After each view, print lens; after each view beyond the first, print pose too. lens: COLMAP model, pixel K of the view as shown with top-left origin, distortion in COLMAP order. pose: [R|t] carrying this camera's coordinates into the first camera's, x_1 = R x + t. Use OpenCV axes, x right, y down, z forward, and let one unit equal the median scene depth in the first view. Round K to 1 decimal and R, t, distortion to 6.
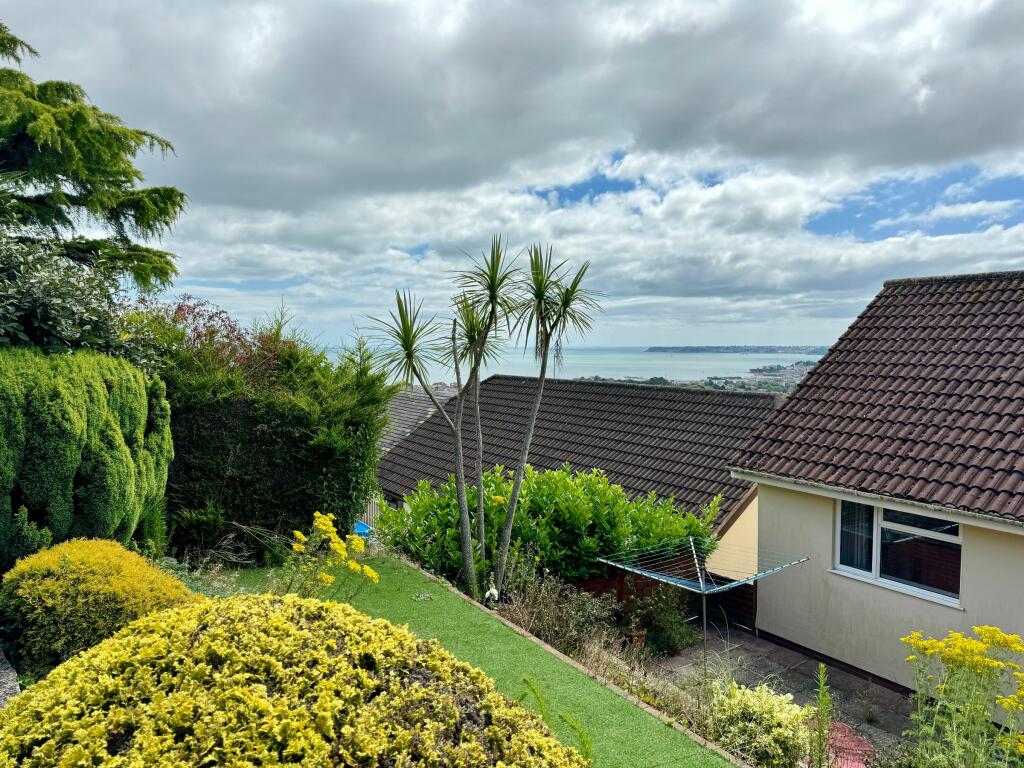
lens RADIAL K [[709.8, 0, 502.8], [0, 709.8, 383.3], [0, 0, 1]] dist [0.026250, 0.000325]
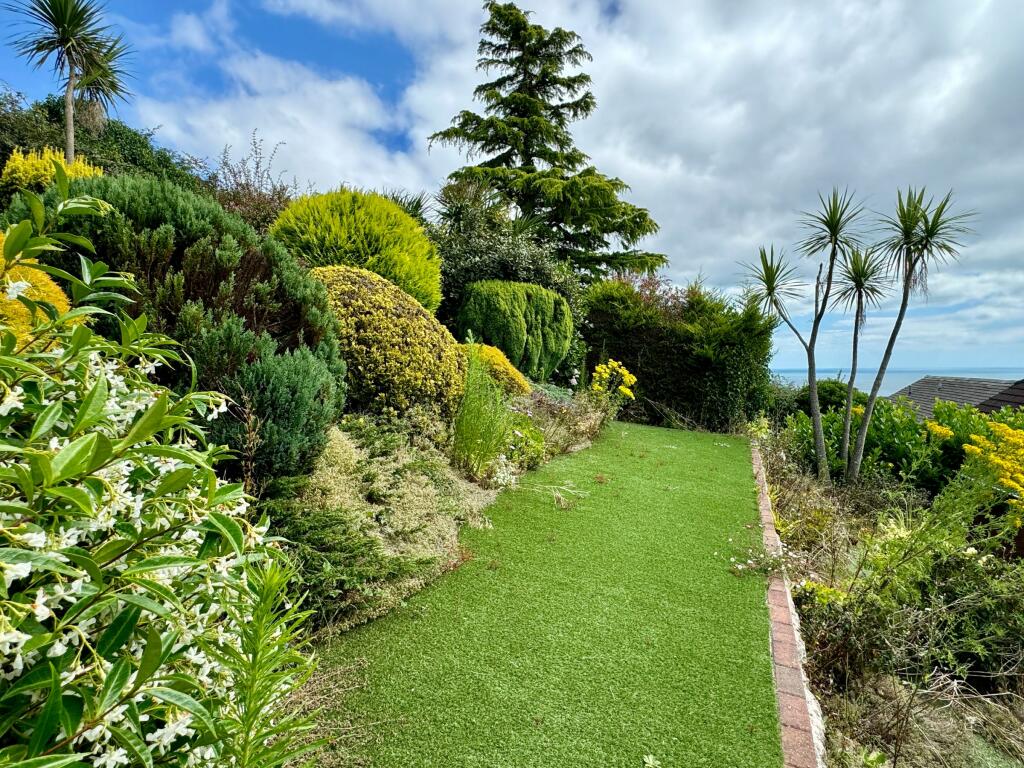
lens RADIAL K [[566.8, 0, 515.8], [0, 566.8, 381.0], [0, 0, 1]] dist [-0.005893, 0.000966]
pose [[0.556145, 0.014014, -0.830967, 0.476229], [-0.045758, 0.998857, -0.013780, 0.157580], [0.829824, 0.045687, 0.556151, -0.000210]]
